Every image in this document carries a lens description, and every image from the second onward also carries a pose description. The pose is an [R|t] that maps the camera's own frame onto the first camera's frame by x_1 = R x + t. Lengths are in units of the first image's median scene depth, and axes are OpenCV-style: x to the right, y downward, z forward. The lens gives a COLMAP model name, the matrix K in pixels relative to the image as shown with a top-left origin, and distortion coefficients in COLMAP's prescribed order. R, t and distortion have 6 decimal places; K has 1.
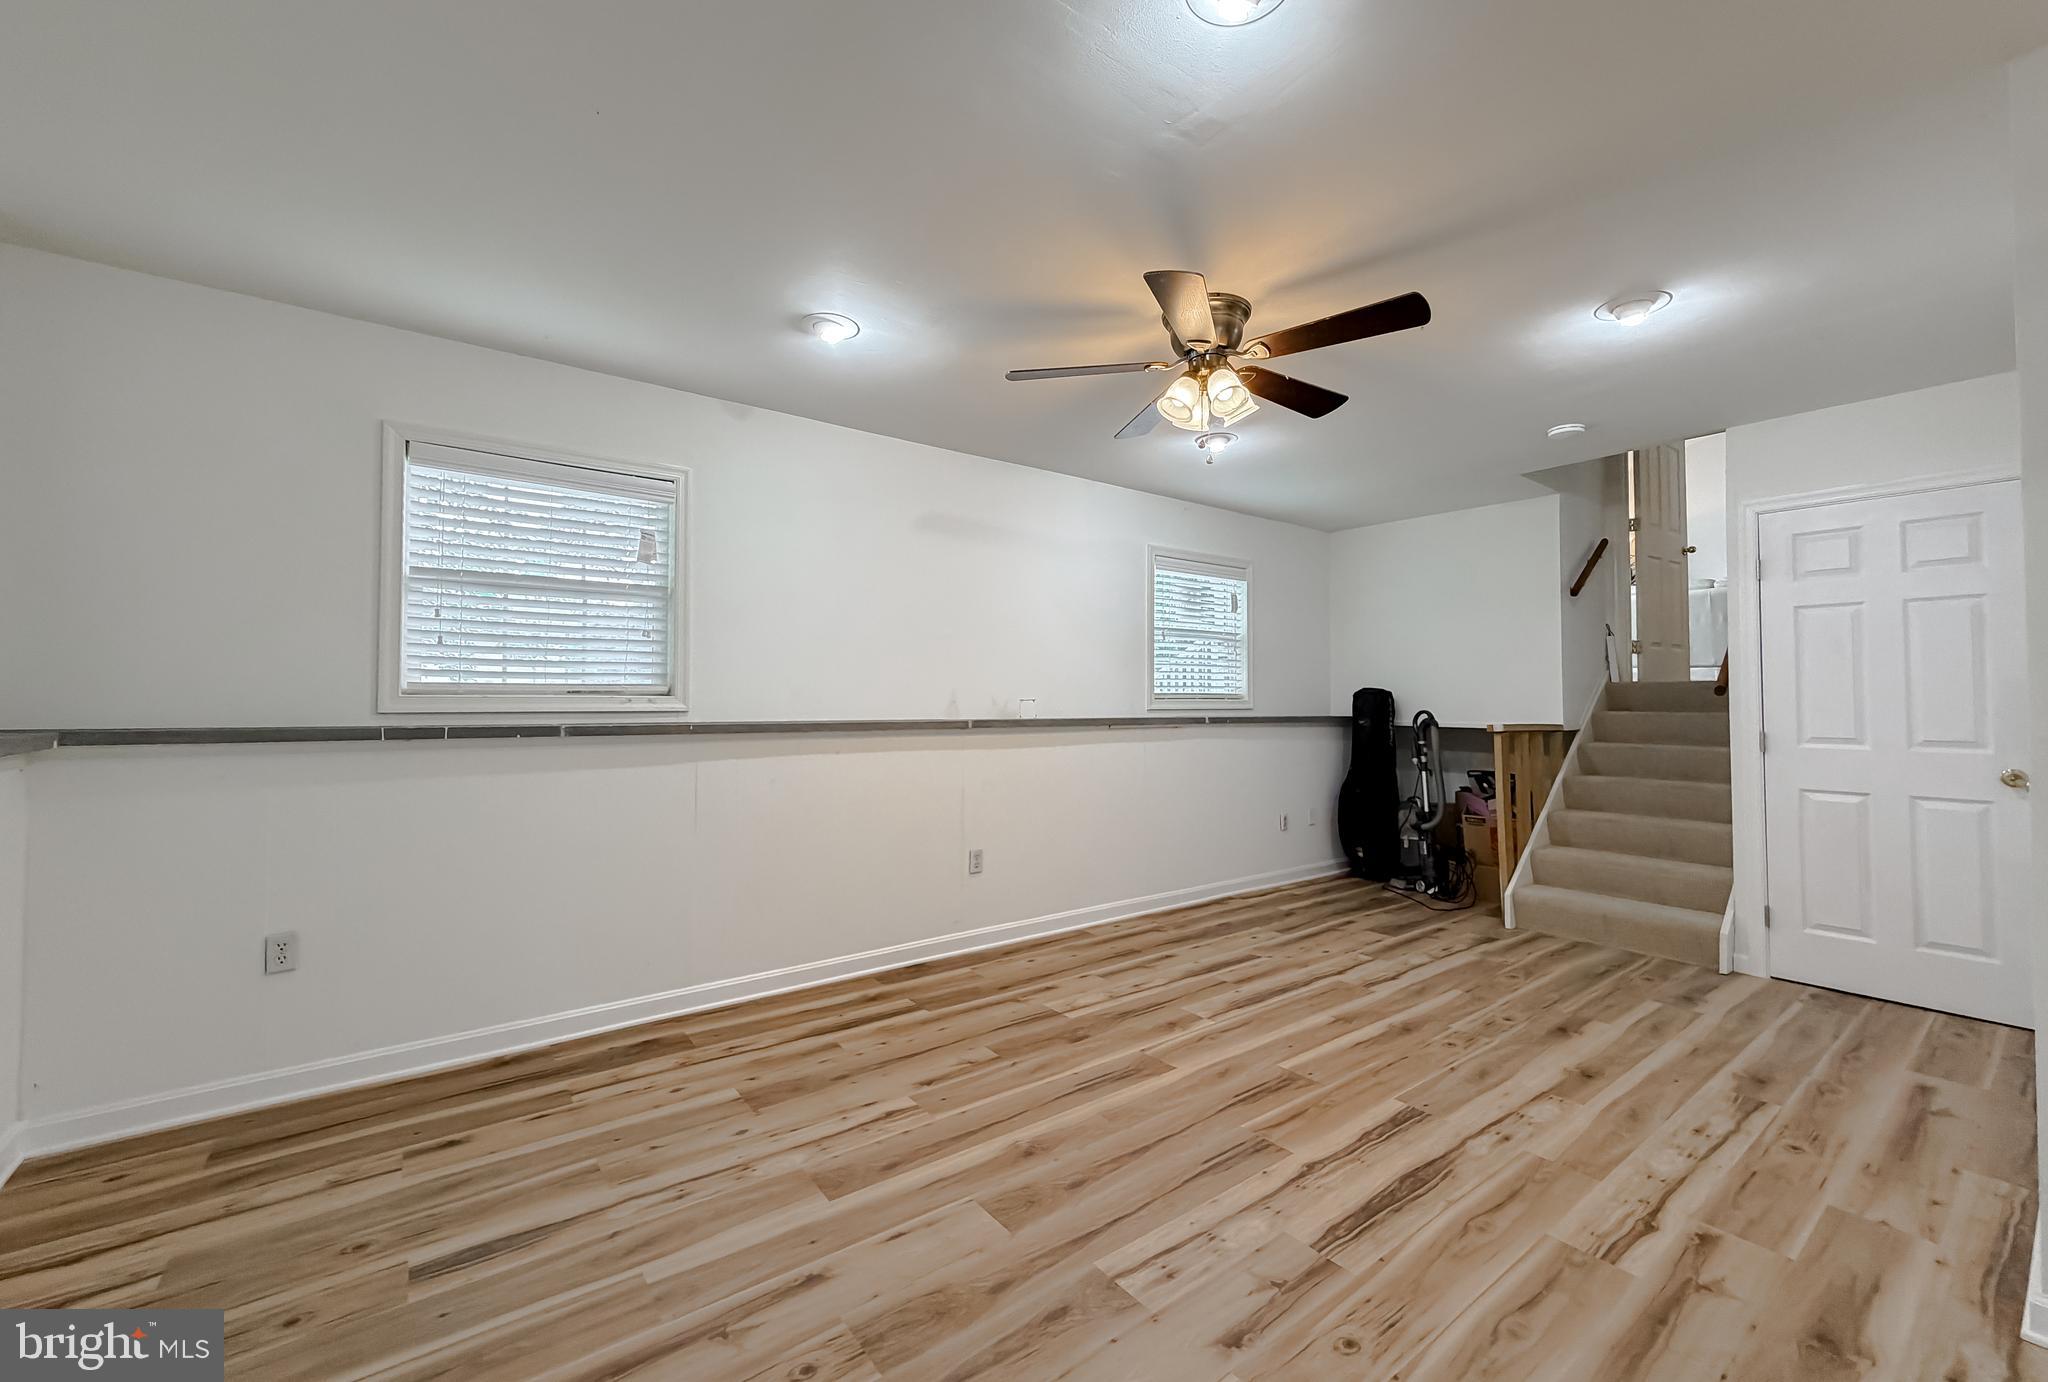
lens RADIAL K [[835.3, 0, 1028.4], [0, 835.3, 680.2], [0, 0, 1]] dist [0.002350, 0.000435]
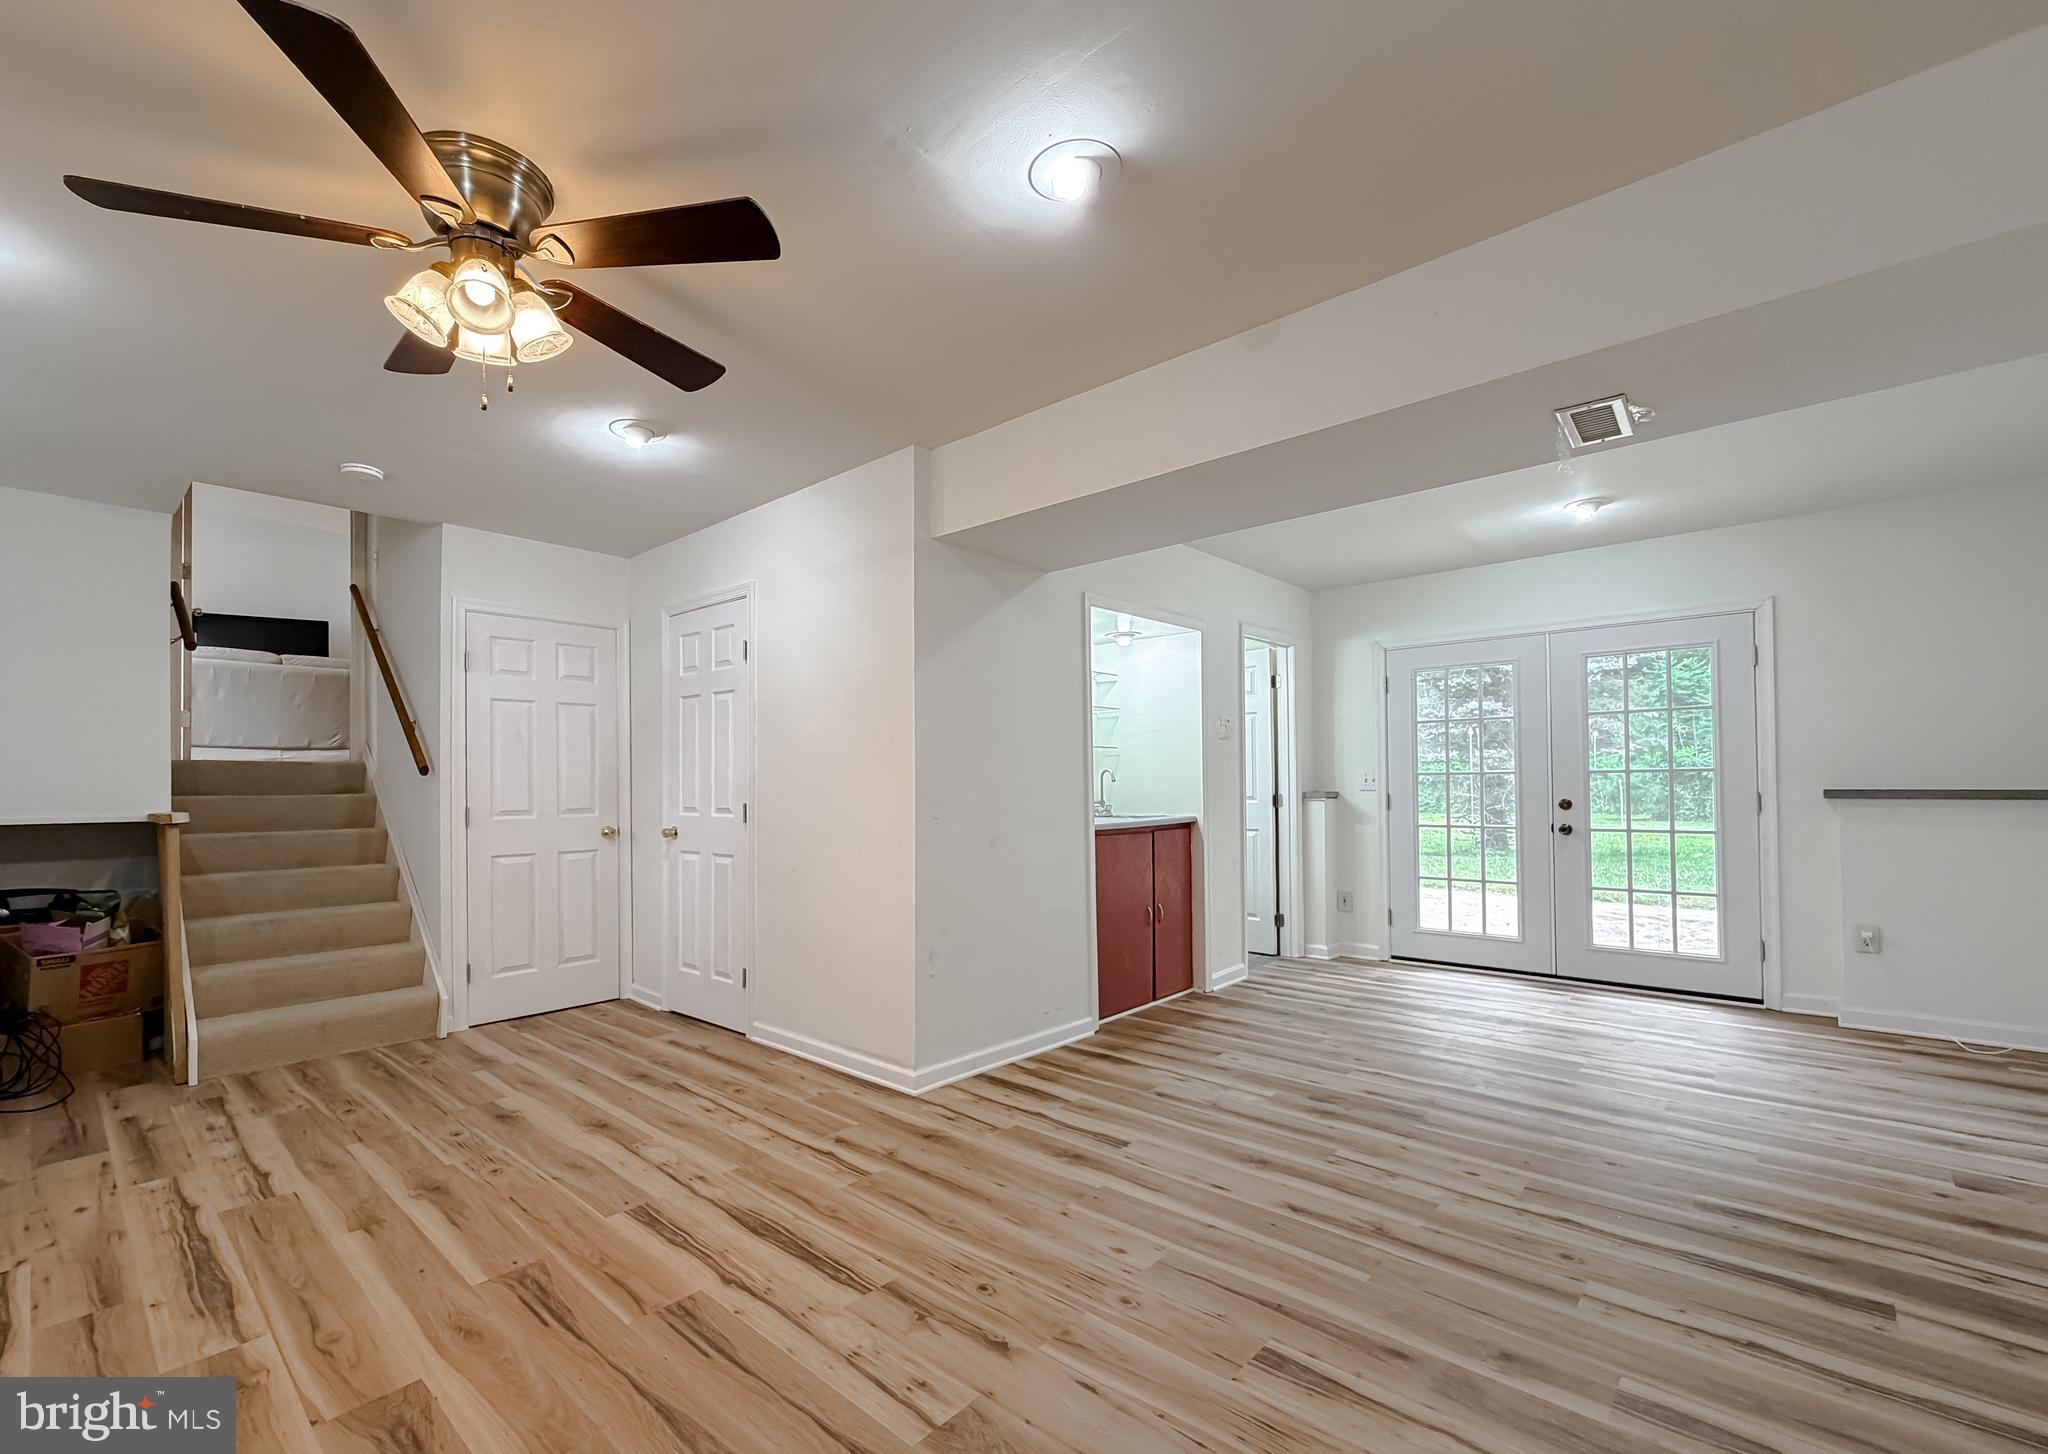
lens RADIAL K [[859.2, 0, 994.1], [0, 859.2, 777.3], [0, 0, 1]] dist [0.001750, -0.001008]
pose [[-0.171851, 0.006197, 0.985103, -0.506042], [-0.015358, 0.999842, -0.008969, 0.027867], [-0.985003, -0.016671, -0.171729, 0.701890]]
